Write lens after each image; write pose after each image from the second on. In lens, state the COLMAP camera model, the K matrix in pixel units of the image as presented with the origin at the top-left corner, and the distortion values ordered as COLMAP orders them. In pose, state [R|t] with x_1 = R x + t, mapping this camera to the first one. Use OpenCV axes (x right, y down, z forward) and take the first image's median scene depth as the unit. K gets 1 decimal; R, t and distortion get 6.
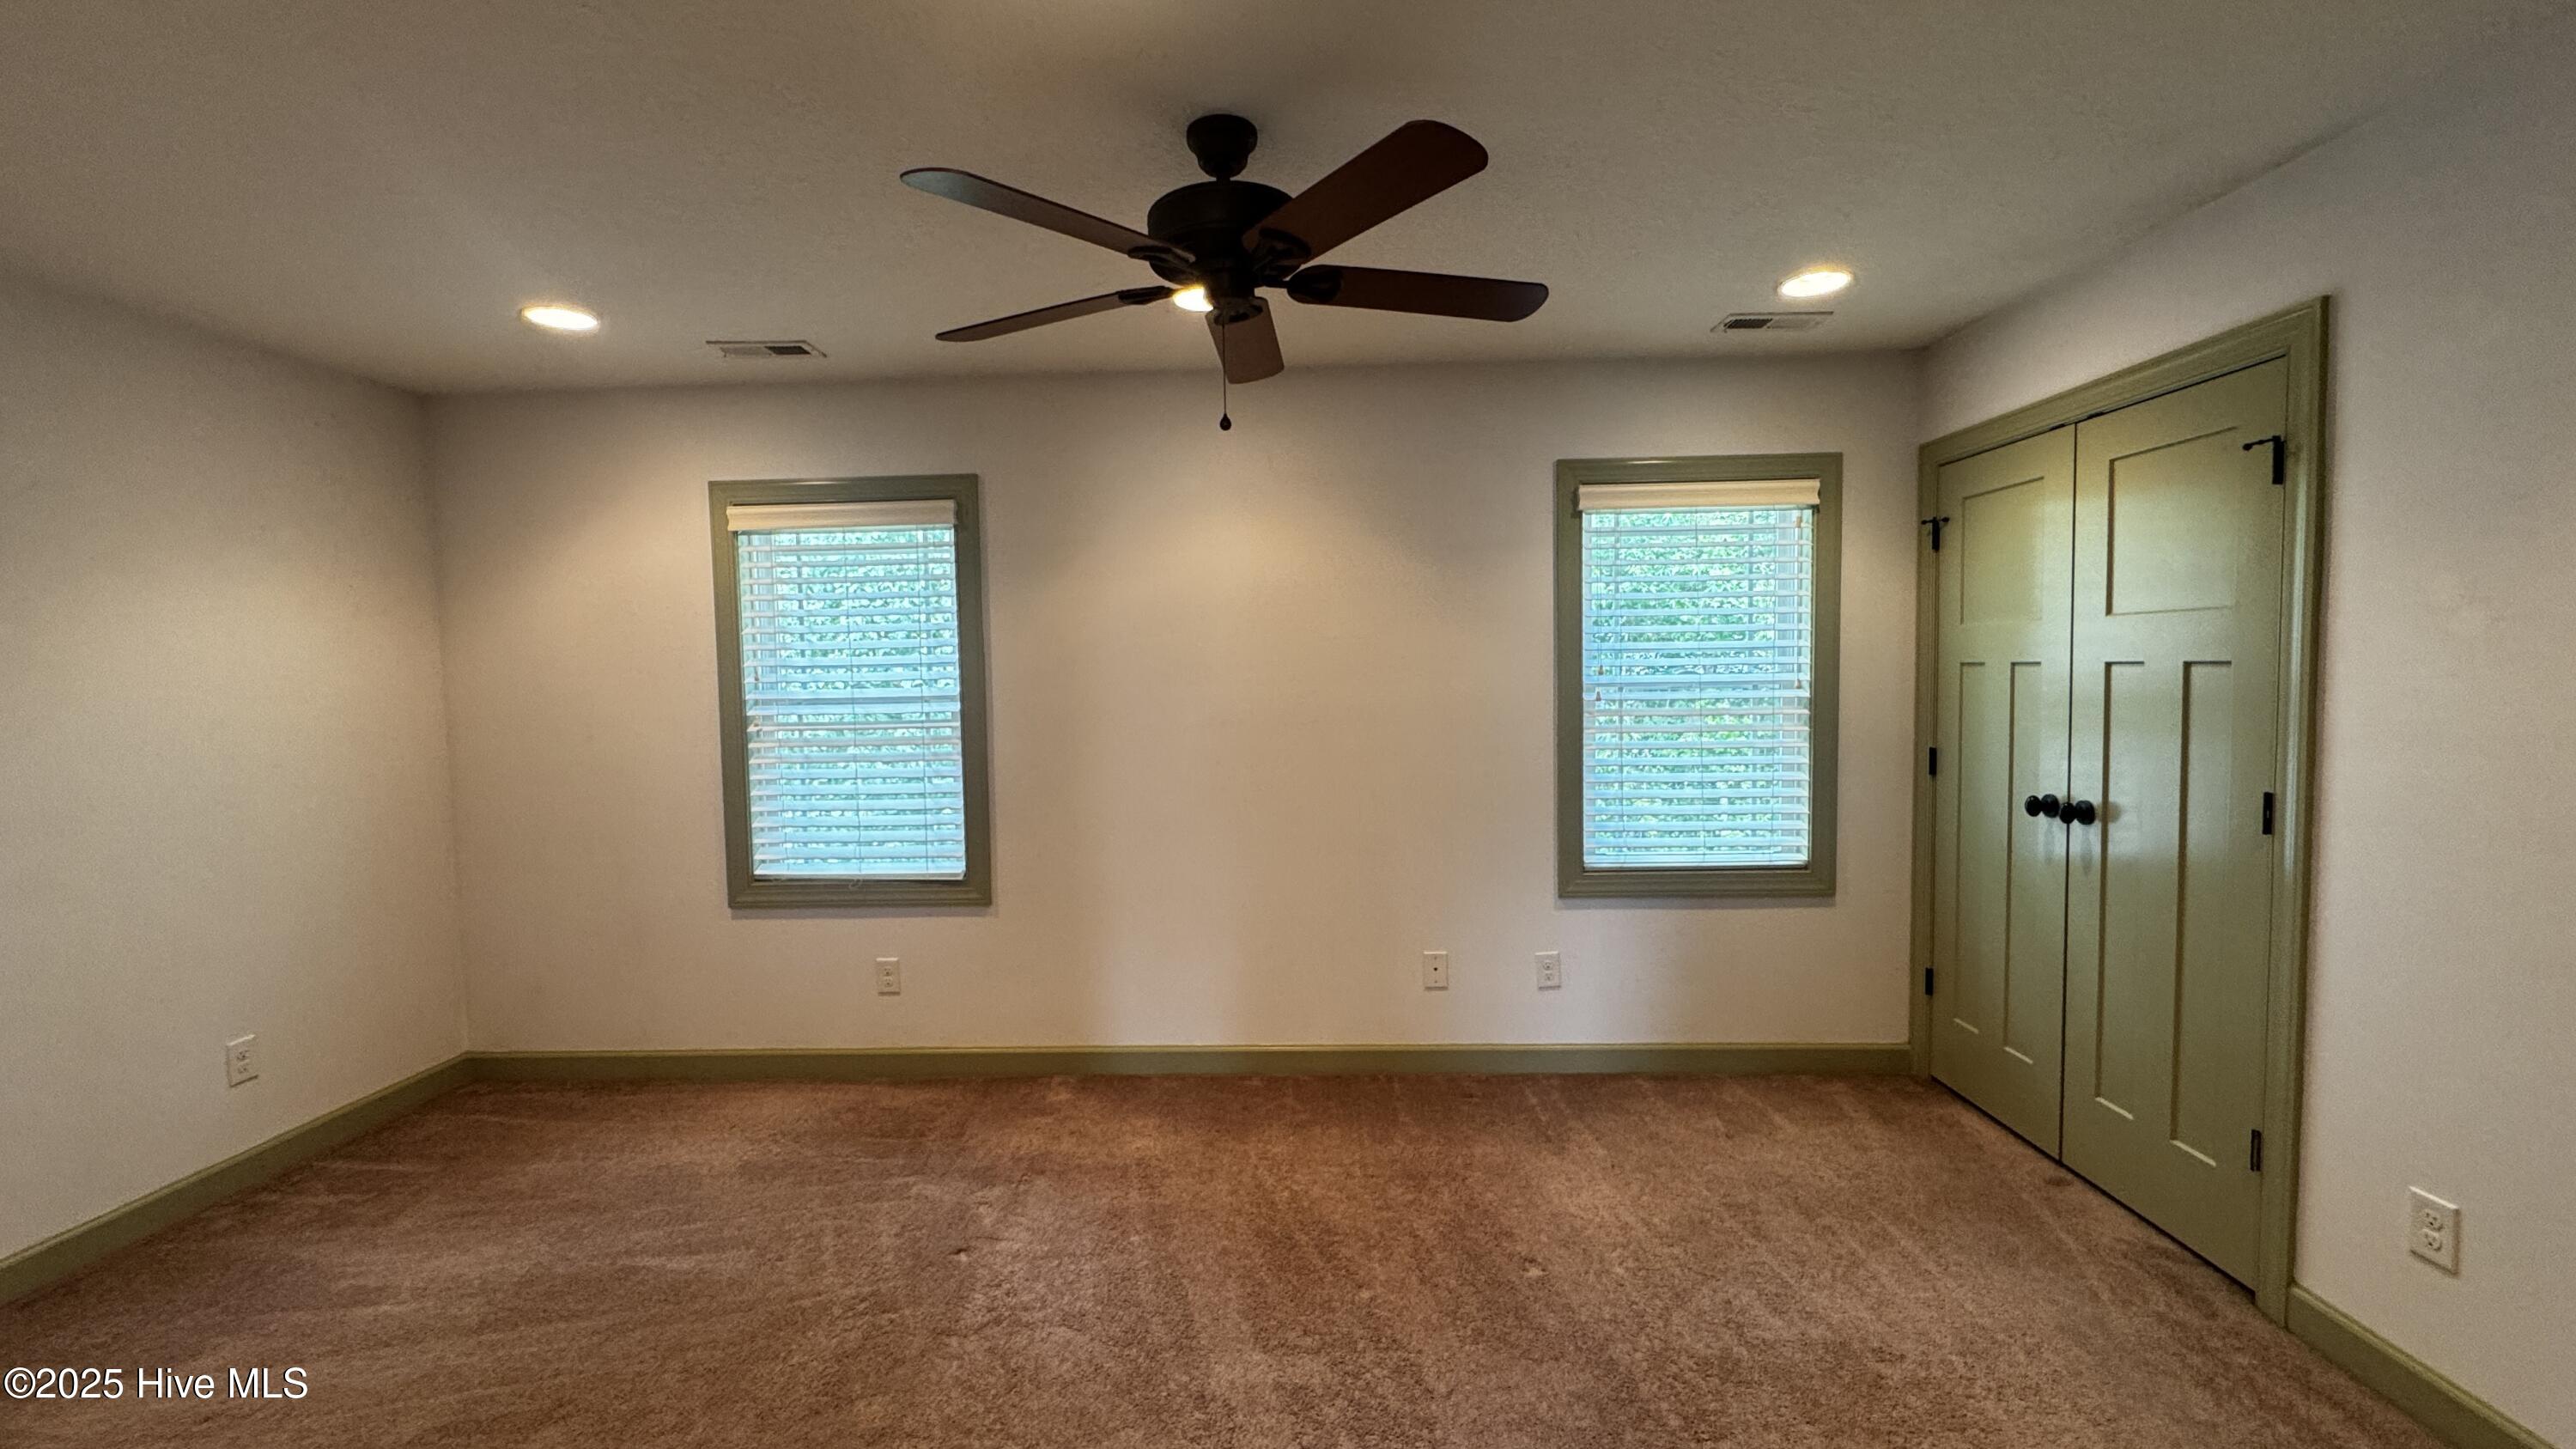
lens RADIAL K [[1027.6, 0, 1288.0], [0, 1027.6, 724.5], [0, 0, 1]] dist [0.002543, 0.000167]
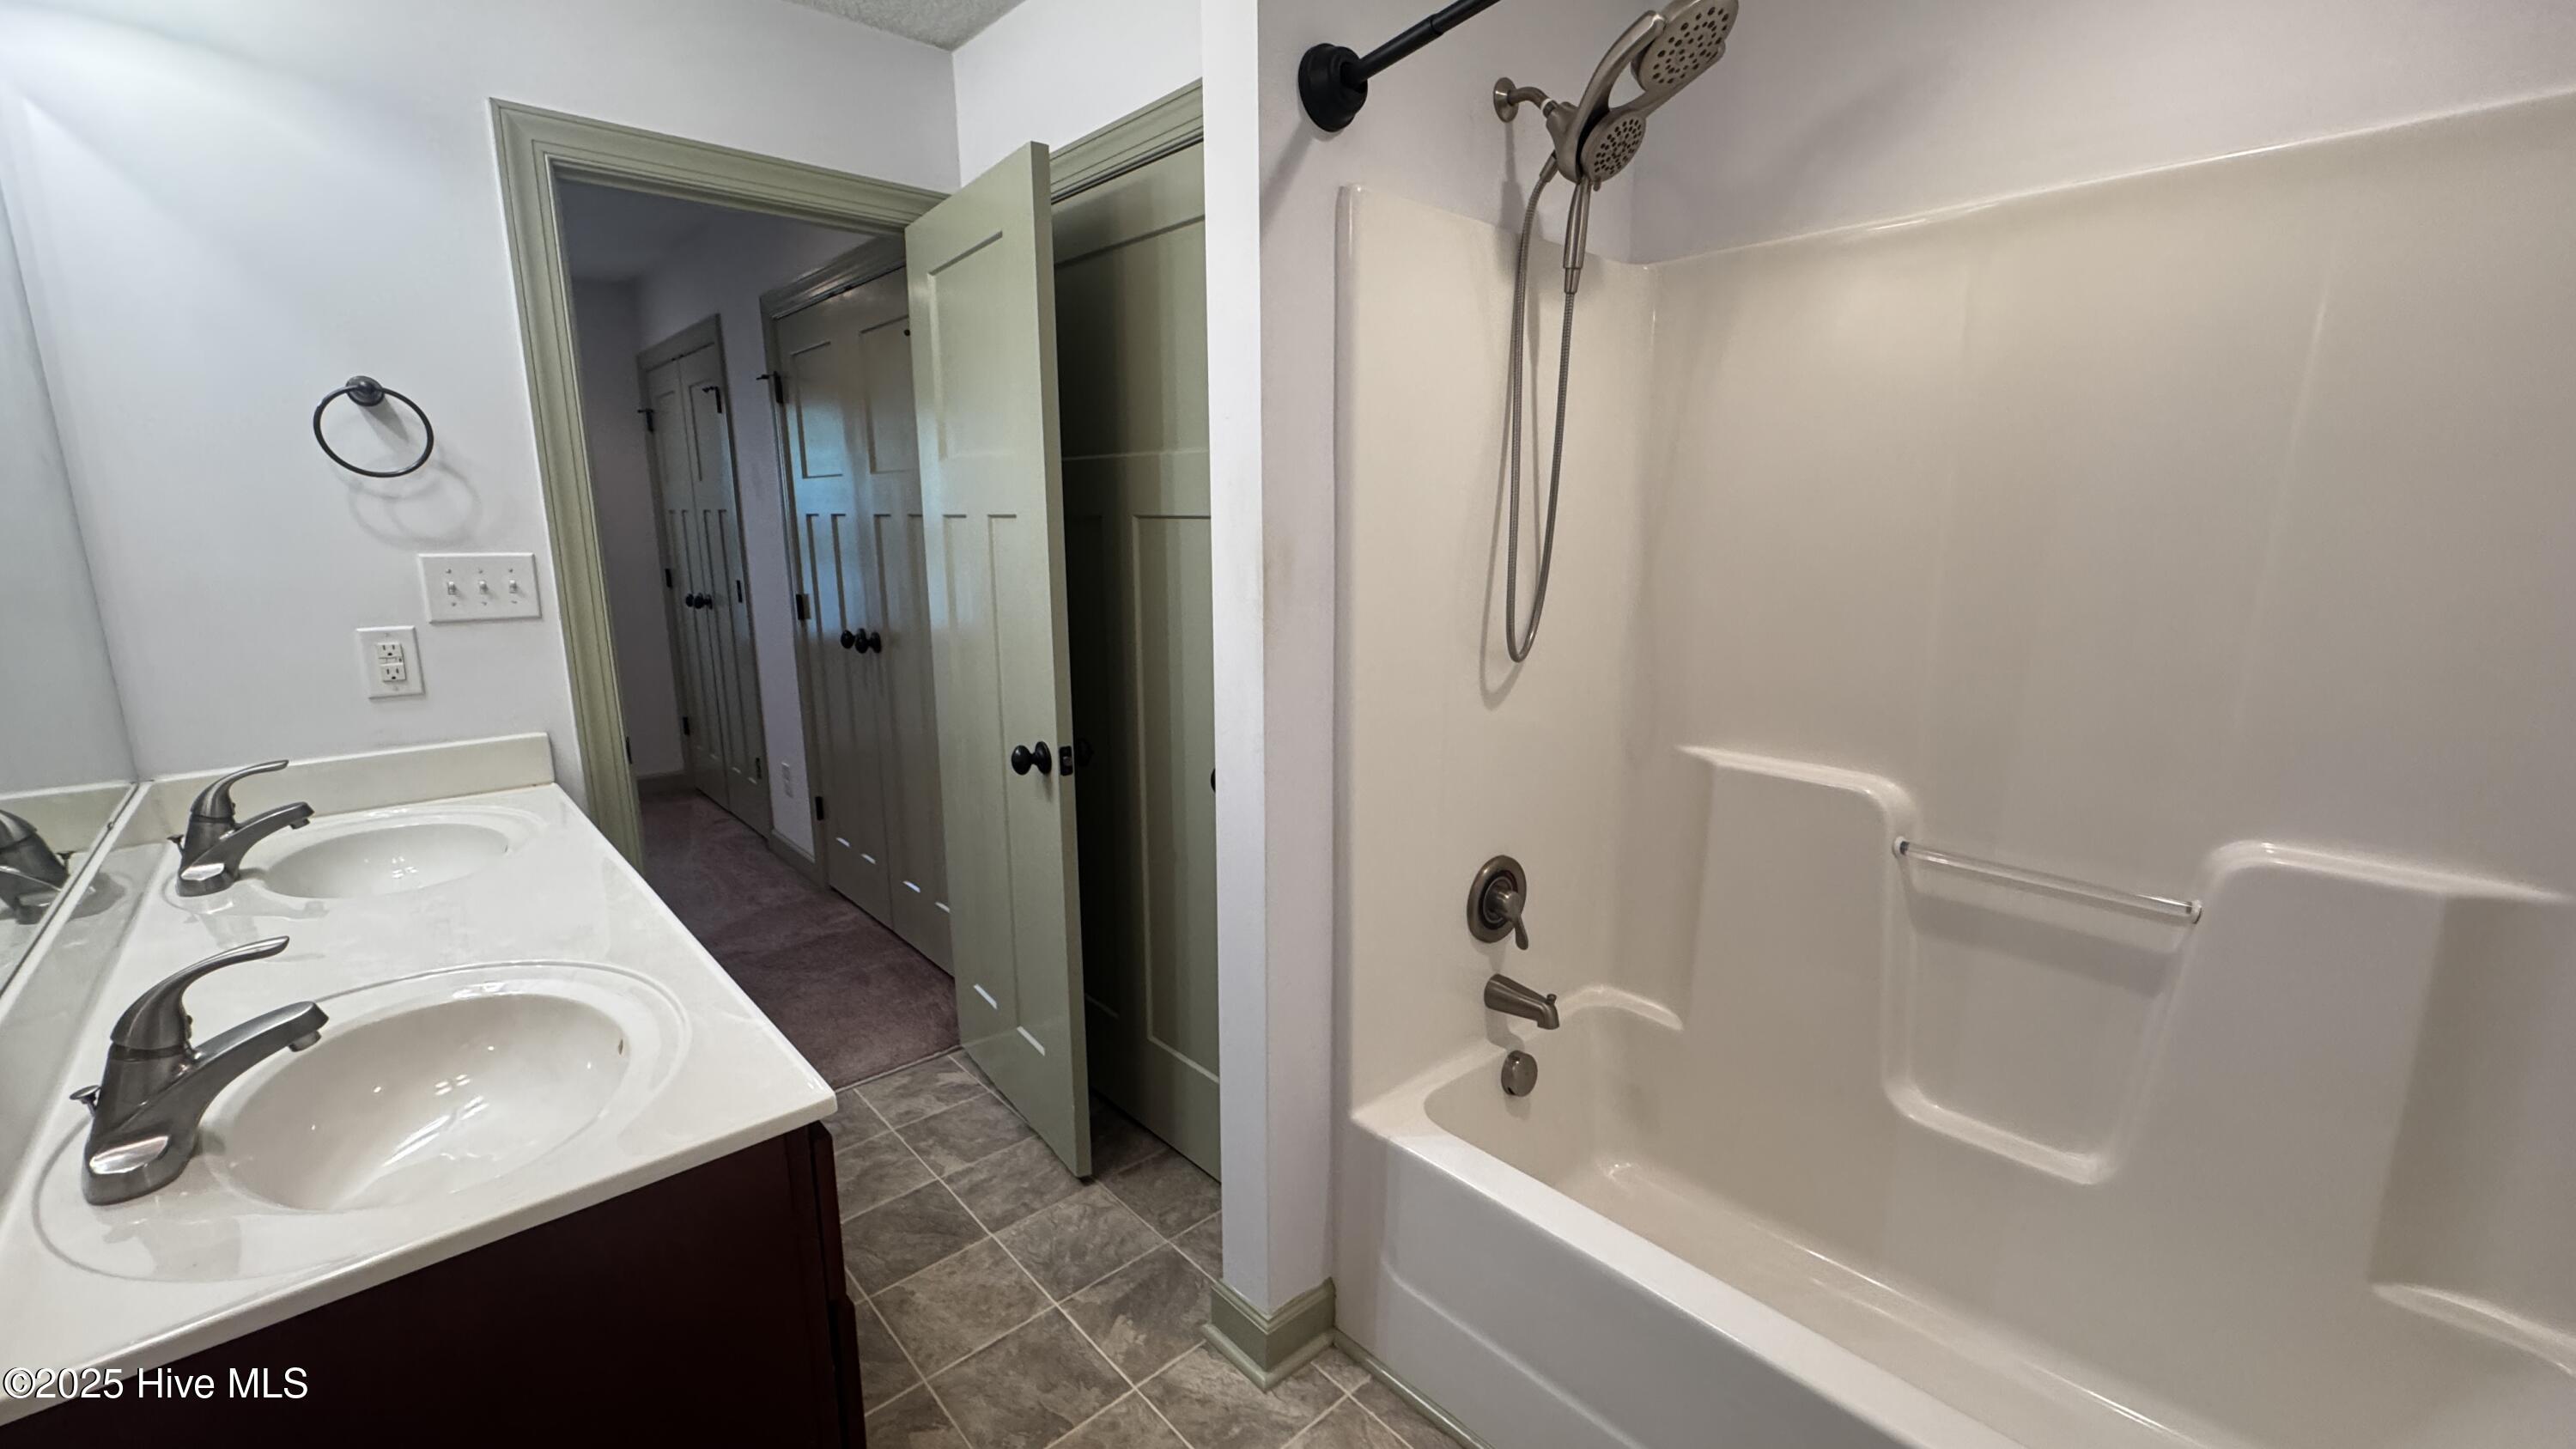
lens RADIAL K [[1027.6, 0, 1288.0], [0, 1027.6, 724.5], [0, 0, 1]] dist [0.002543, 0.000167]
pose [[0.722506, -0.123326, 0.680276, 0.256431], [0.025208, 0.988006, 0.152341, 0.045812], [-0.690905, -0.092919, 0.716949, -0.770450]]
